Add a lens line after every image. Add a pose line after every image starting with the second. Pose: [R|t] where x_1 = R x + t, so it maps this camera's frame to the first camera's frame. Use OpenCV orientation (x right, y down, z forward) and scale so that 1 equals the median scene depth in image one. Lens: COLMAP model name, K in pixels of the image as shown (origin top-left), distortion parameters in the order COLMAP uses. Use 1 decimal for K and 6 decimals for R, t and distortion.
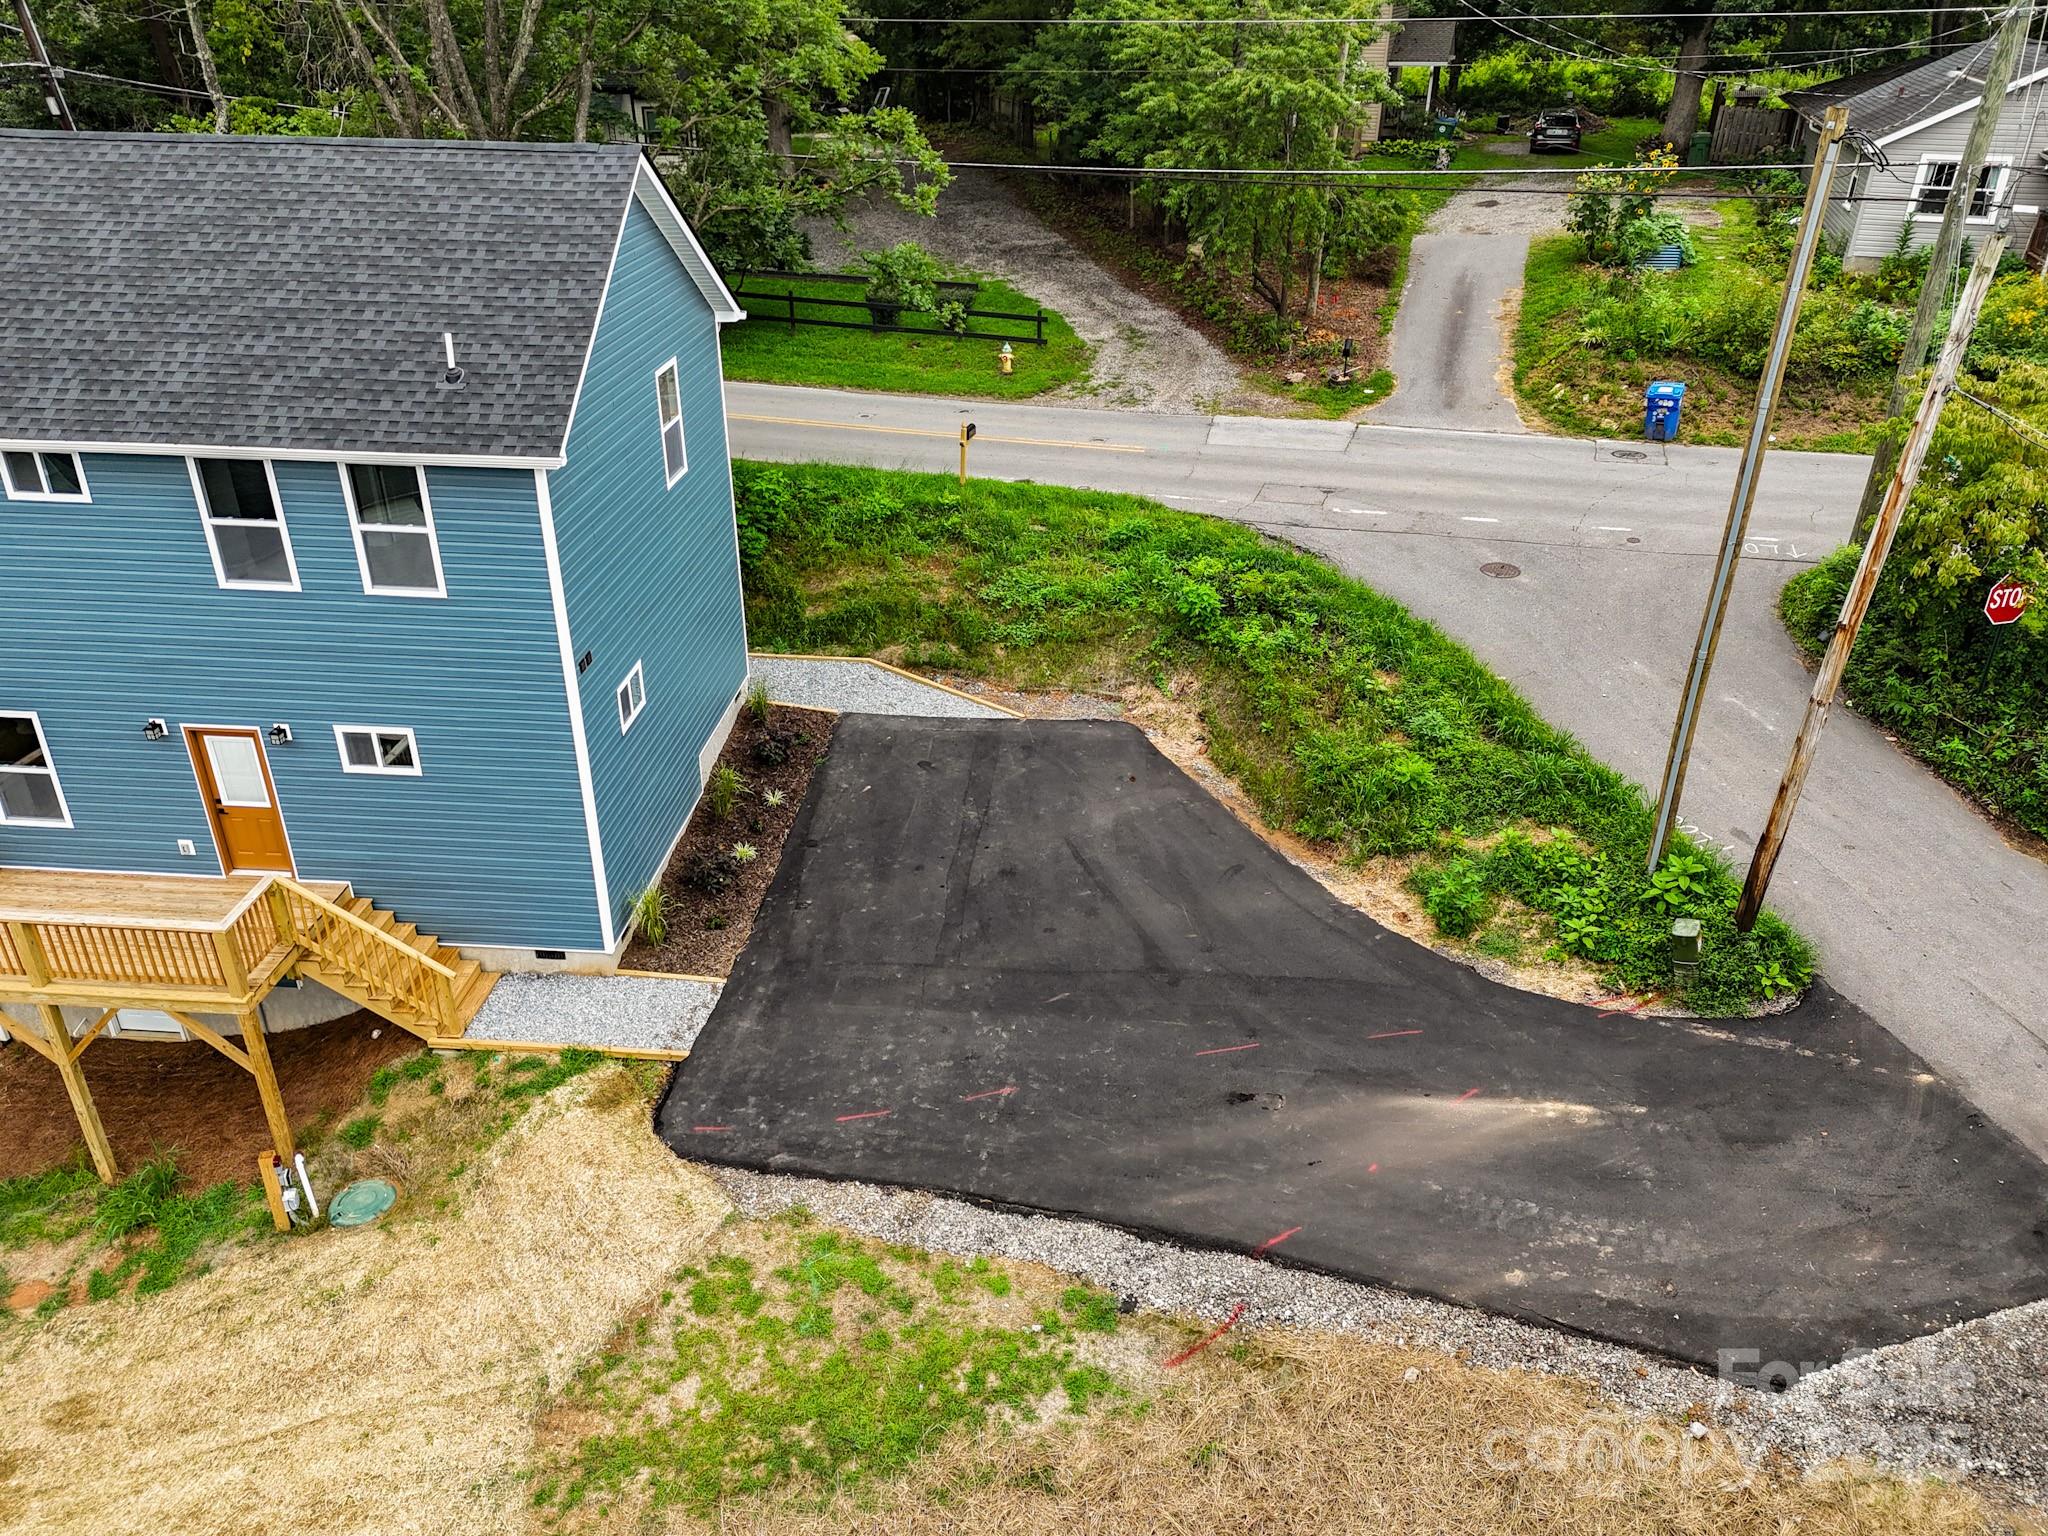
lens RADIAL K [[1495.5, 0, 1024.0], [0, 1495.5, 768.0], [0, 0, 1]] dist [0.070697, -0.059756]
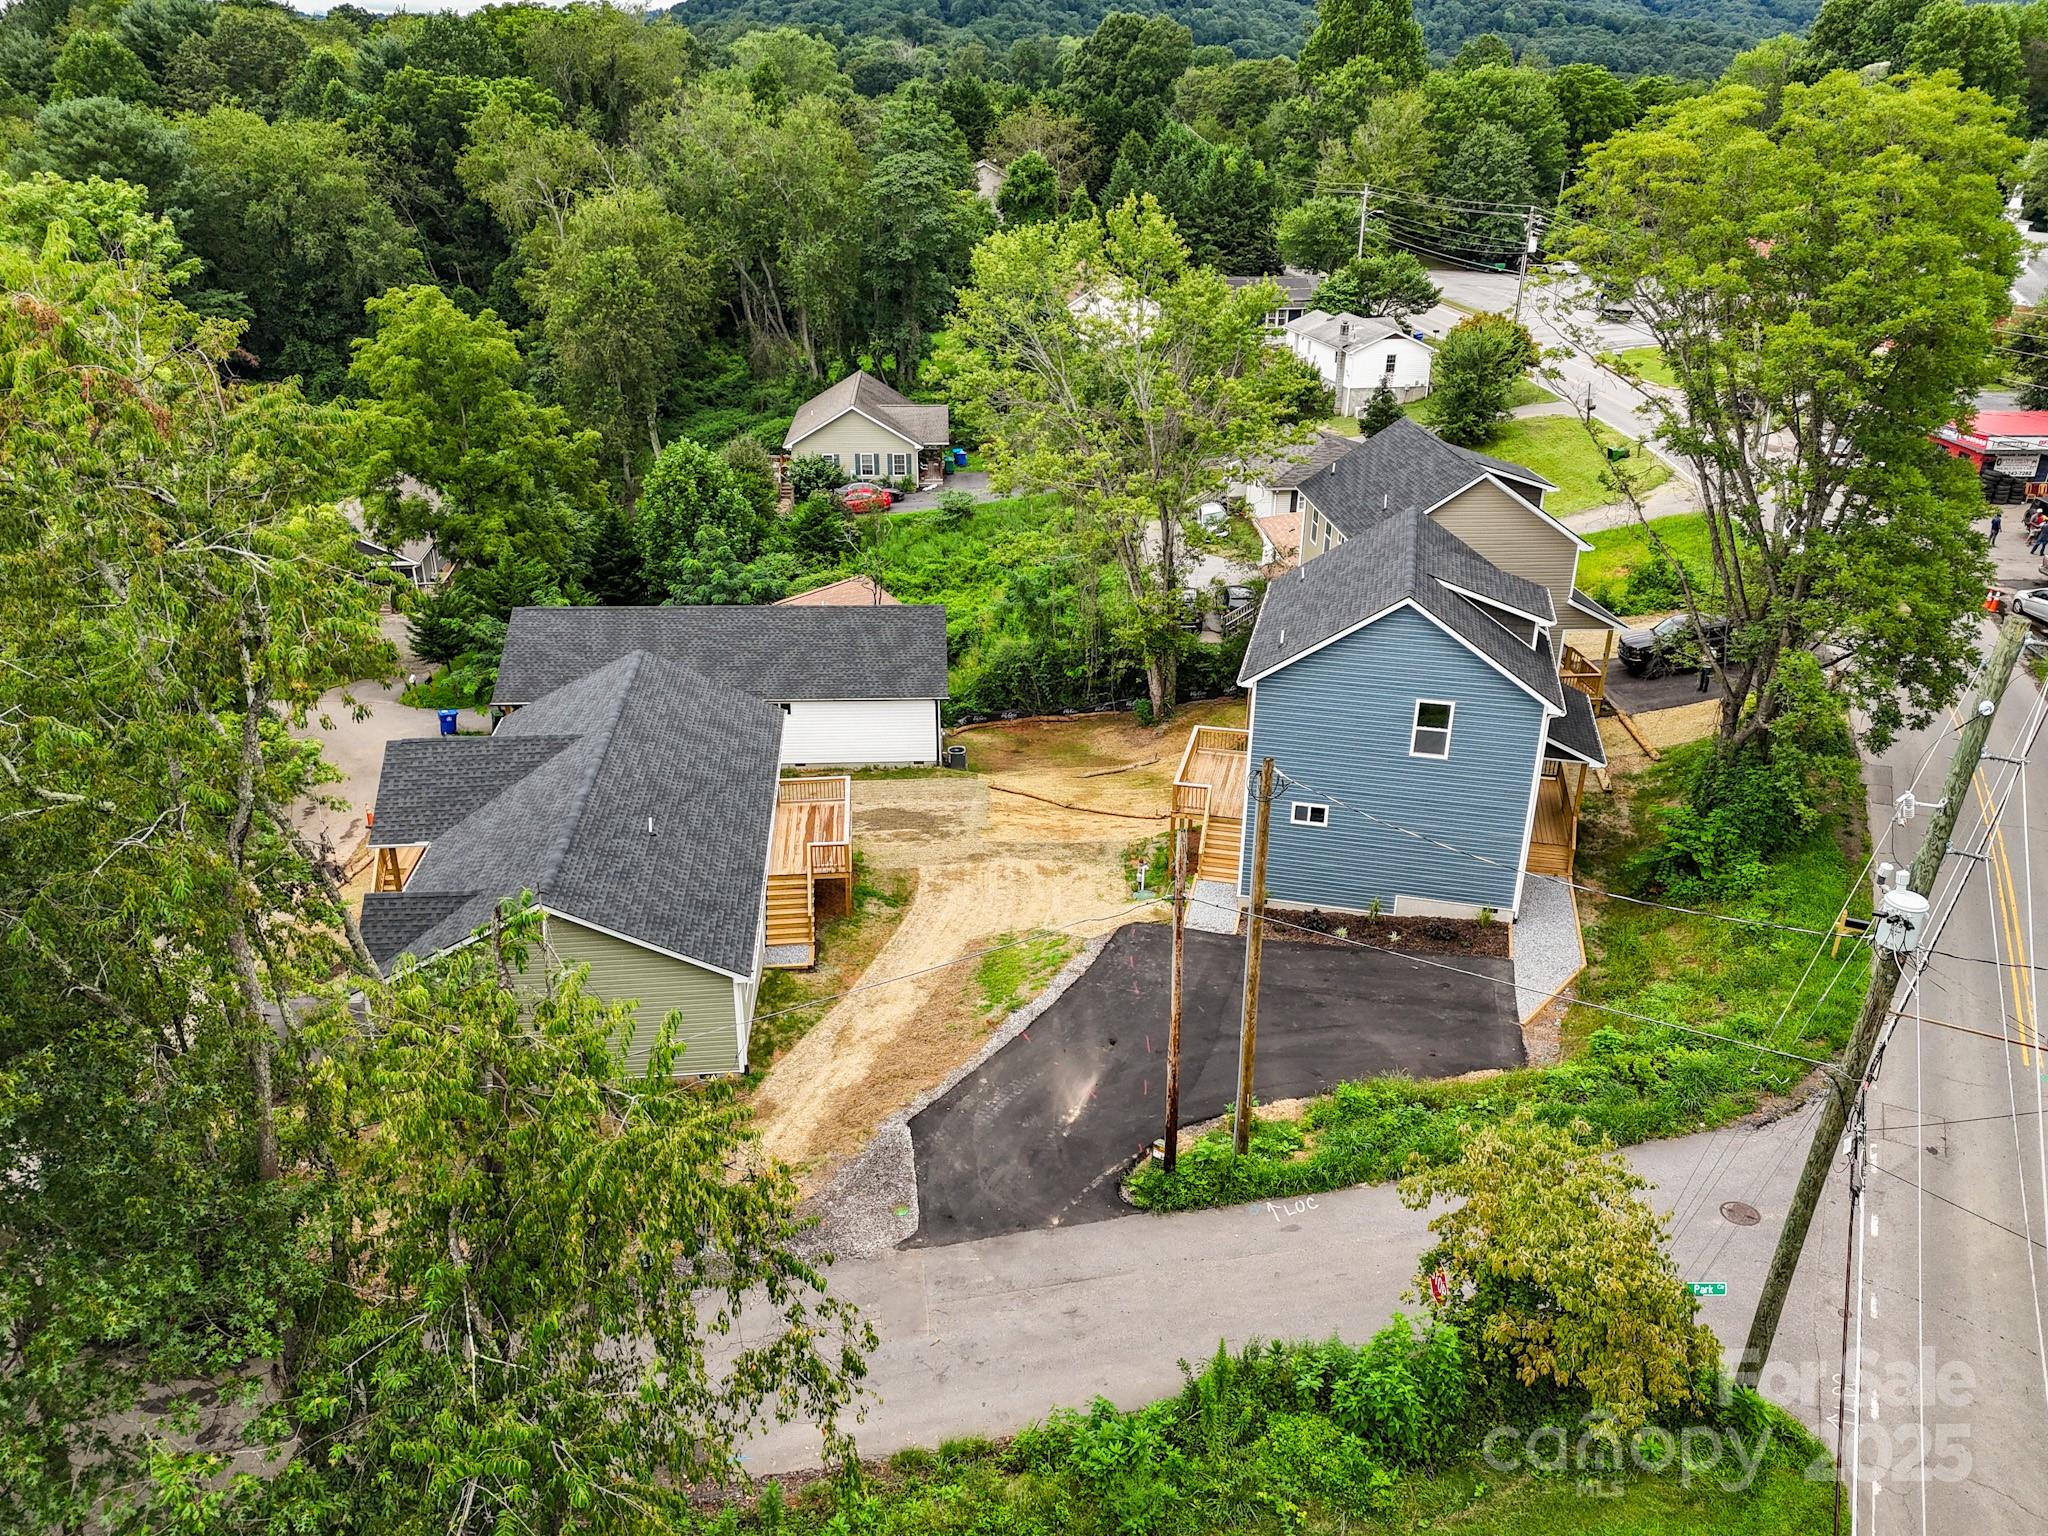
lens RADIAL K [[1495.5, 0, 1024.0], [0, 1495.5, 768.0], [0, 0, 1]] dist [0.070697, -0.059756]
pose [[-0.158087, 0.405453, -0.900342, 1.676412], [-0.474626, 0.768364, 0.429357, -0.812592], [0.865875, 0.495201, 0.070970, 0.486421]]
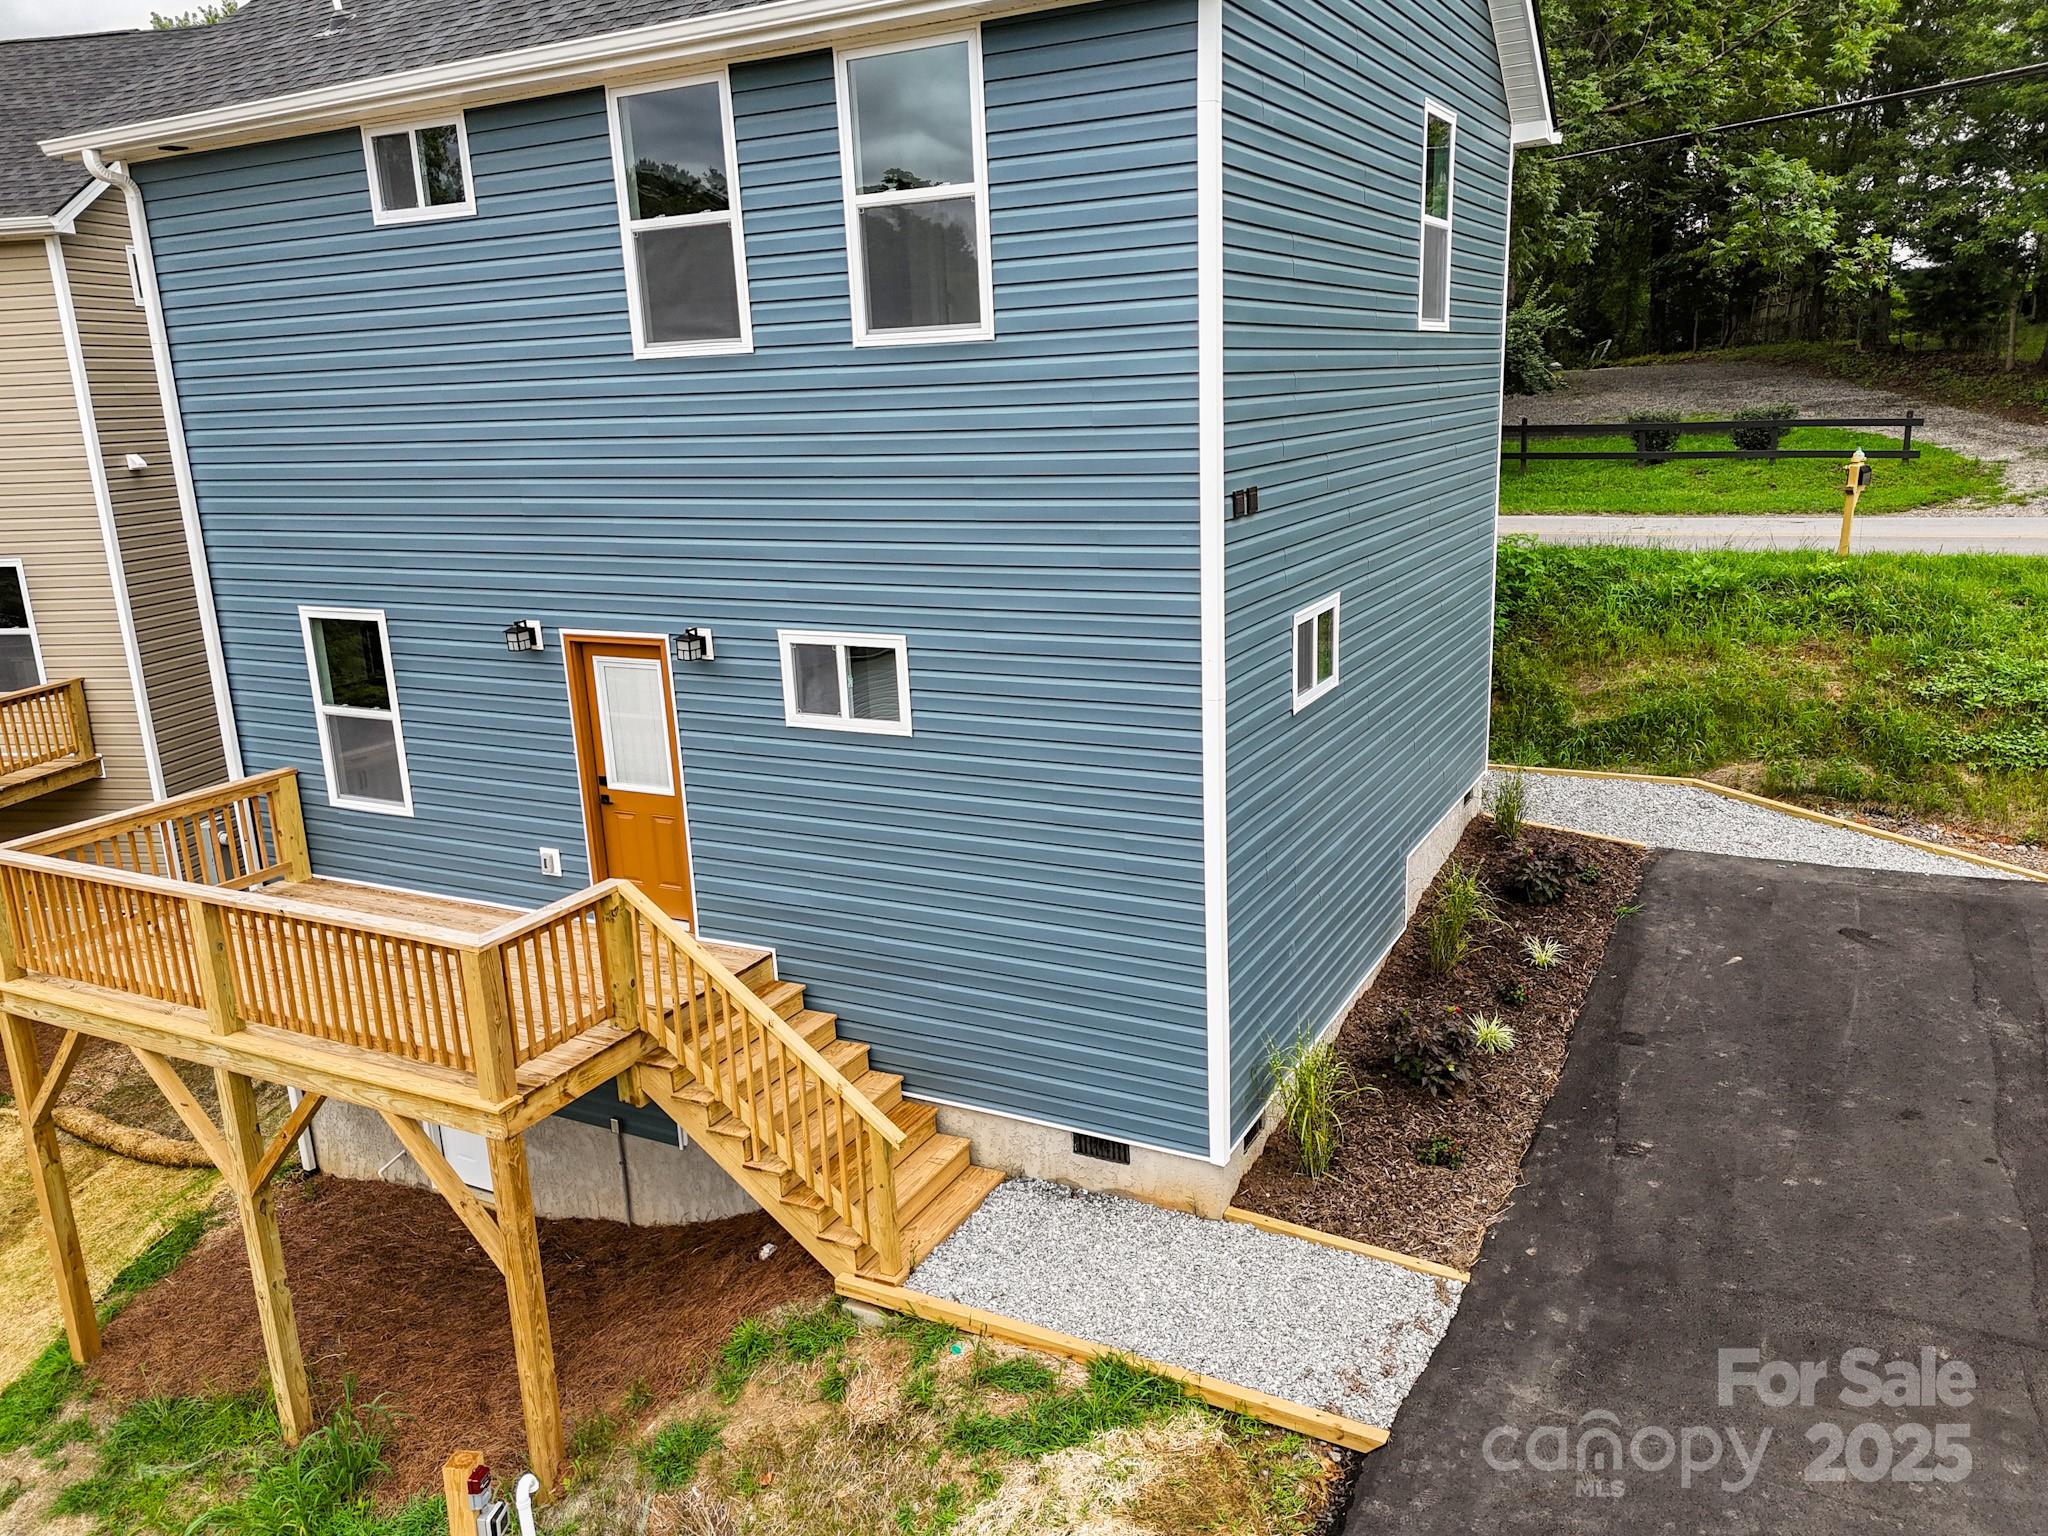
lens RADIAL K [[1495.5, 0, 1024.0], [0, 1495.5, 768.0], [0, 0, 1]] dist [0.070697, -0.059756]
pose [[0.915716, 0.051913, -0.398459, -0.152476], [-0.141590, 0.969705, -0.199058, 0.106192], [0.376054, 0.238699, 0.895325, 0.535183]]
